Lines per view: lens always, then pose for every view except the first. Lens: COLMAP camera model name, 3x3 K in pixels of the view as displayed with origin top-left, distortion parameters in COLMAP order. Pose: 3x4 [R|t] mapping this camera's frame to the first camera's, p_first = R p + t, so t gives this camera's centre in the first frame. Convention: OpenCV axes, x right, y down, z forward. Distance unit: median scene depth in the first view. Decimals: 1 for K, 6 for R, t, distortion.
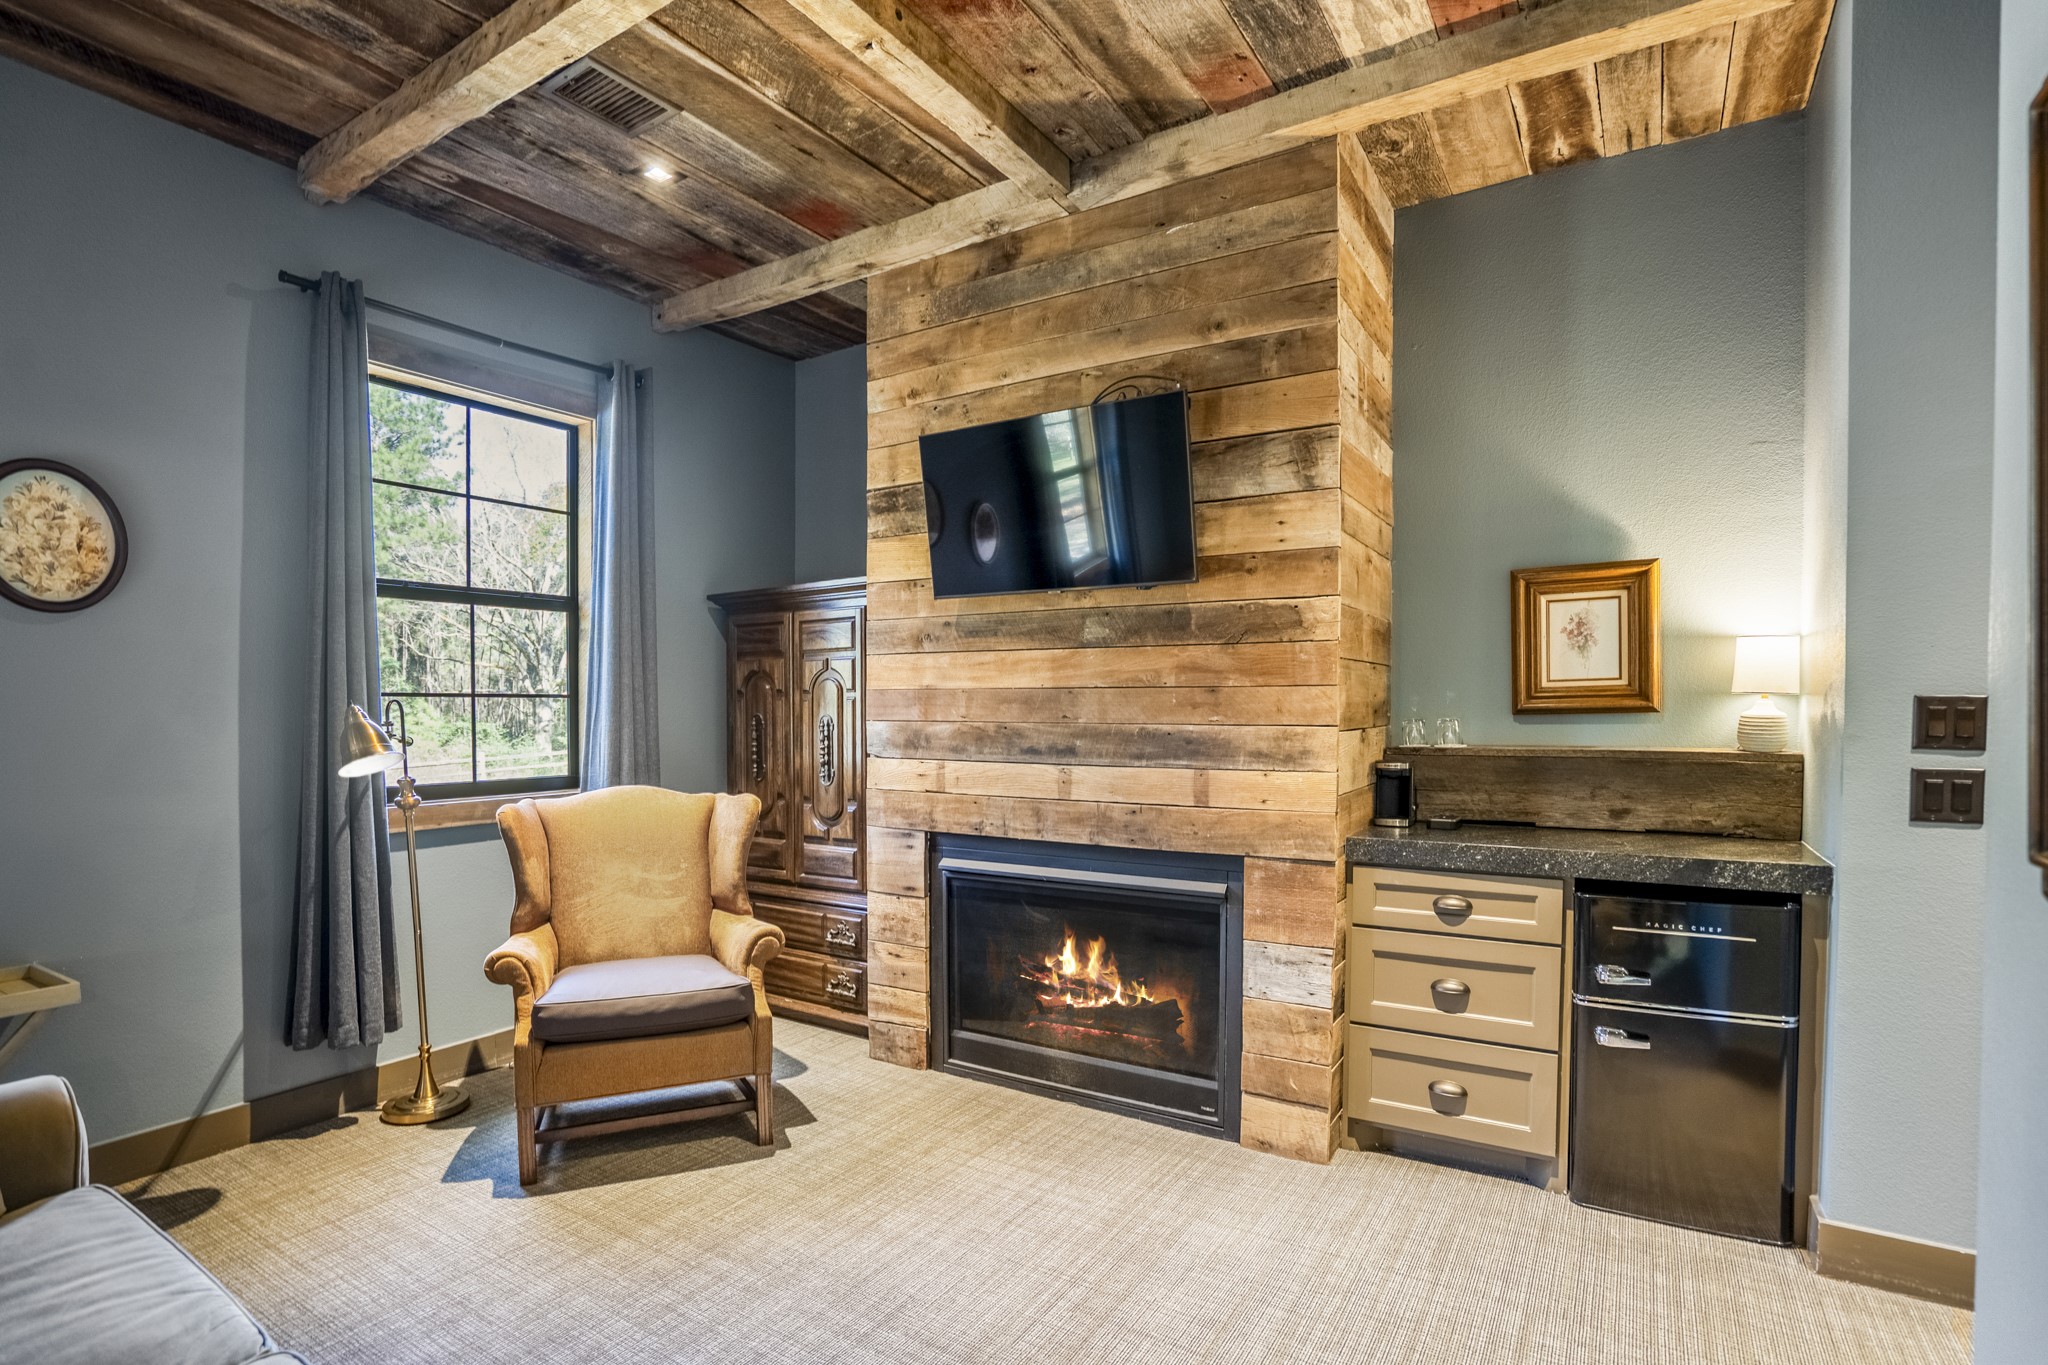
lens RADIAL K [[1017.6, 0, 1039.5], [0, 1017.6, 739.7], [0, 0, 1]] dist [-0.064880, 0.027793]
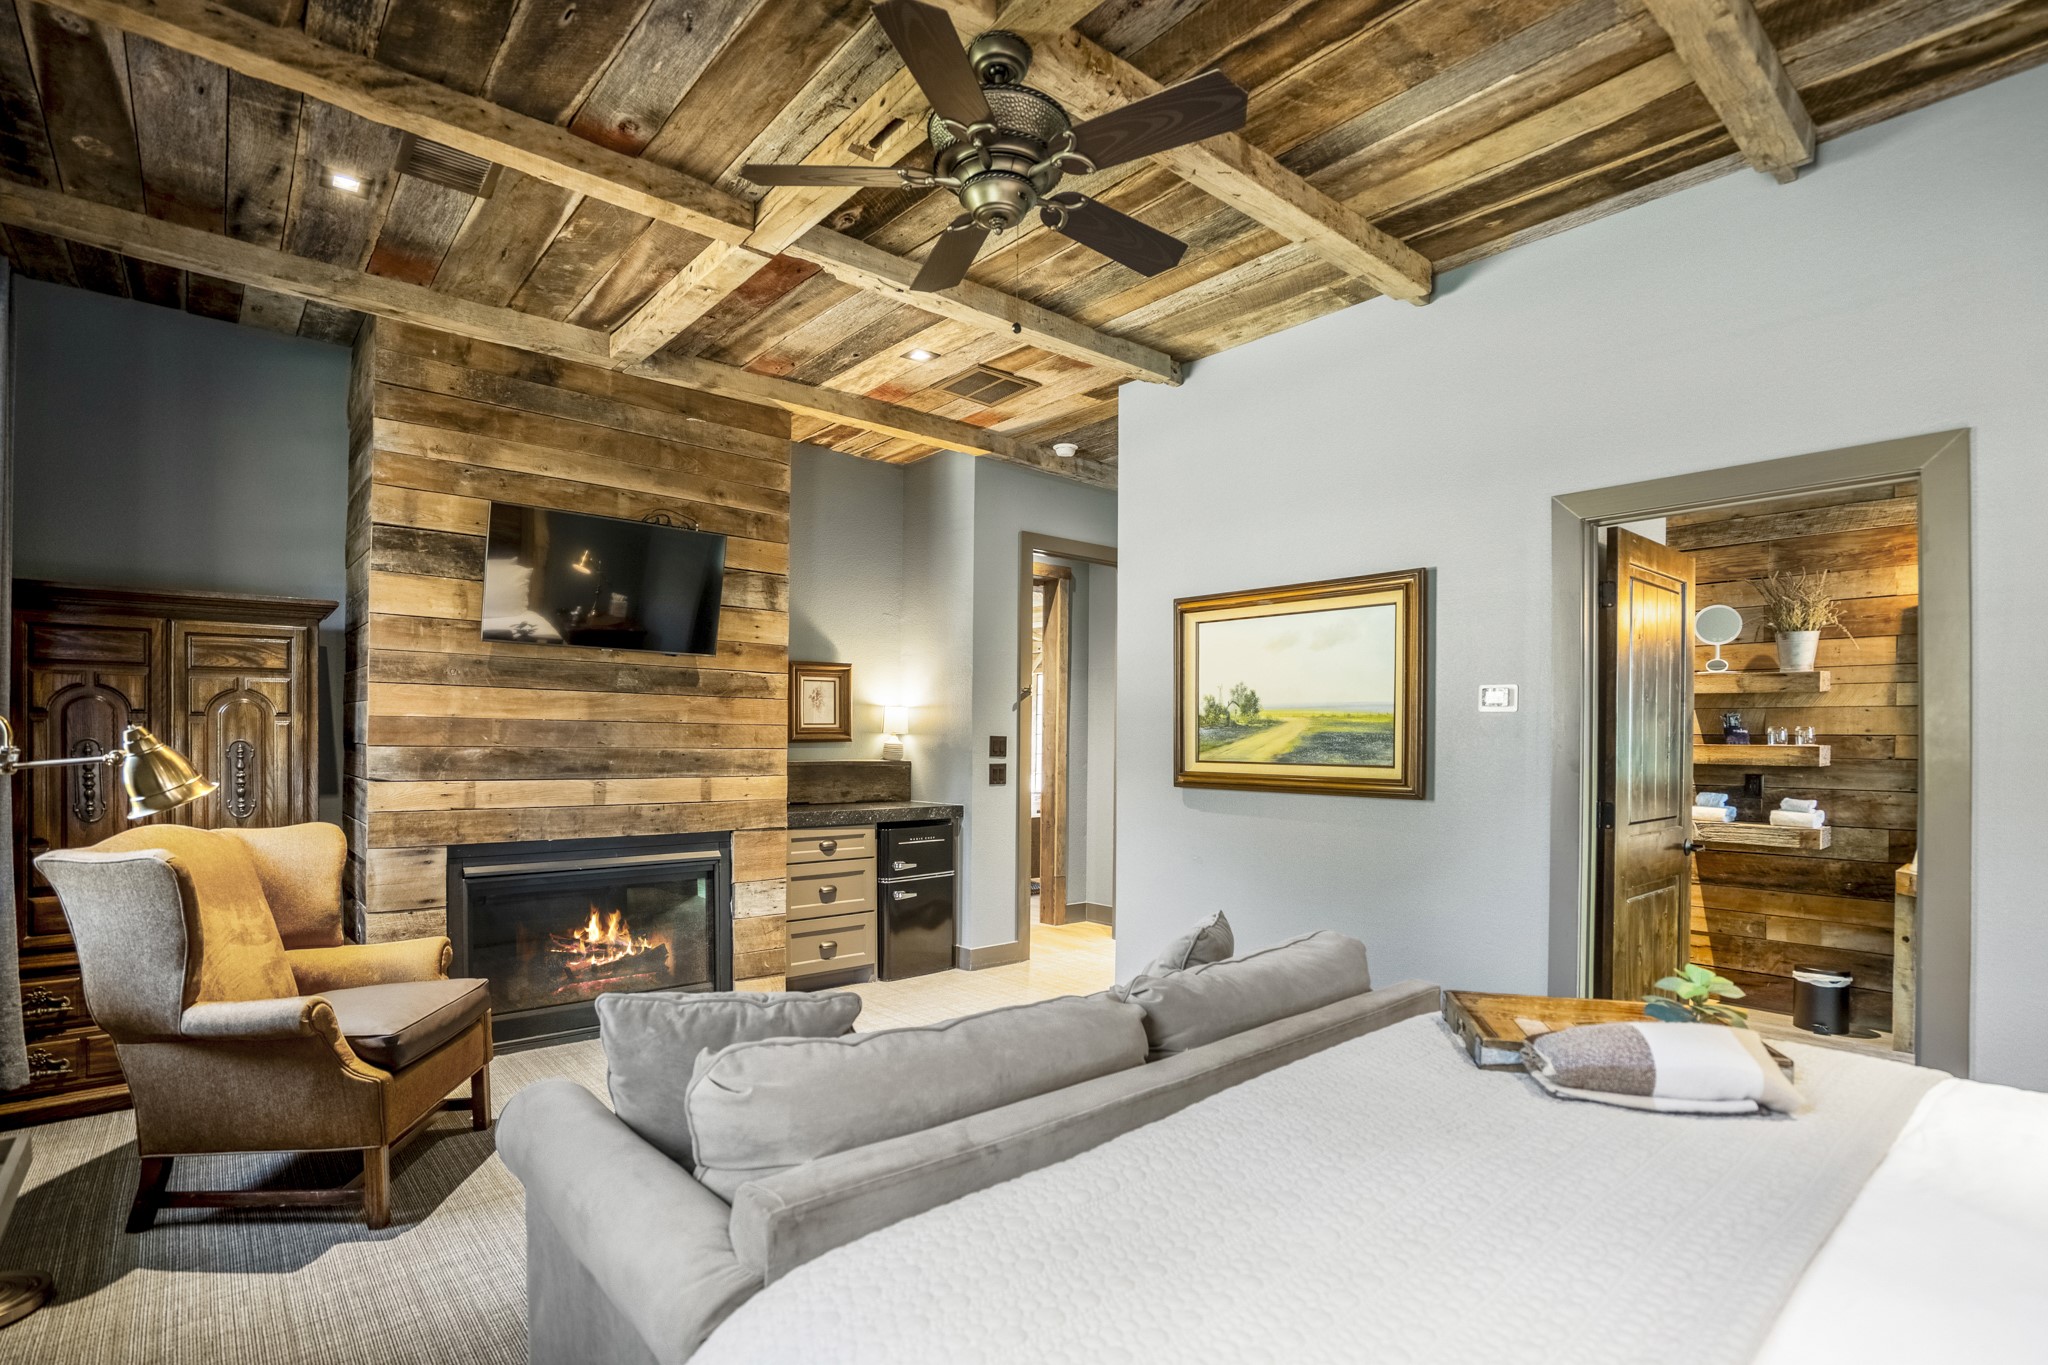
lens RADIAL K [[1002.3, 0, 1008.5], [0, 1002.3, 738.6], [0, 0, 1]] dist [-0.065284, 0.034765]
pose [[0.300797, 0.008488, 0.953651, -1.101434], [0.023197, 0.999599, -0.016213, 0.005621], [-0.953406, 0.026998, 0.300479, 0.107485]]
